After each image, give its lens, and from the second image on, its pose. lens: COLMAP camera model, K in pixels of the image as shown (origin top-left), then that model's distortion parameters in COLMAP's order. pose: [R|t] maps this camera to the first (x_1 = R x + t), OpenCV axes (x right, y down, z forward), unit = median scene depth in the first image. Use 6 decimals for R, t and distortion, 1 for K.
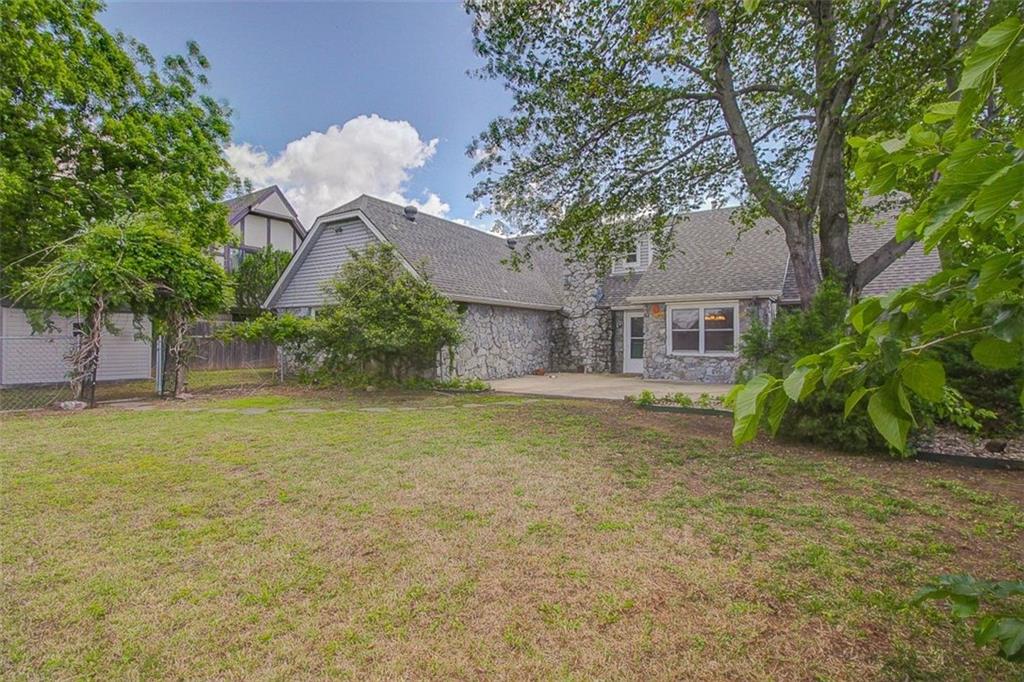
lens RADIAL K [[473.9, 0, 510.3], [0, 473.9, 343.0], [0, 0, 1]] dist [0.001560, -0.012486]
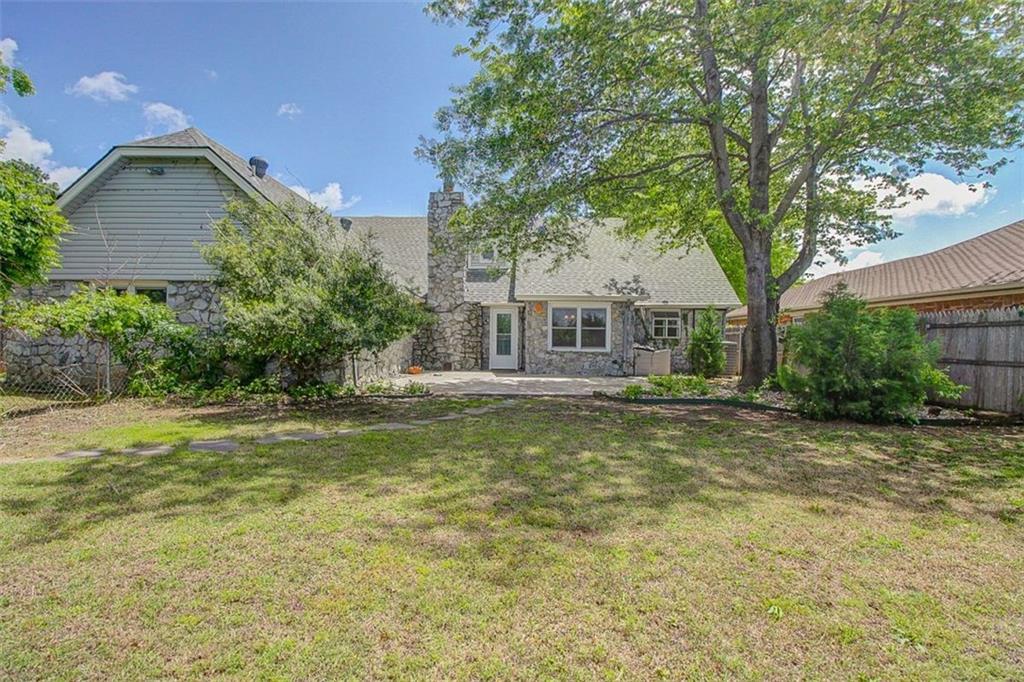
lens RADIAL K [[473.9, 0, 510.3], [0, 473.9, 343.0], [0, 0, 1]] dist [0.001560, -0.012486]
pose [[0.845617, 0.001702, 0.533788, -0.289116], [-0.006197, 0.999959, 0.006628, 0.001047], [-0.533755, -0.008912, 0.845592, 0.147633]]
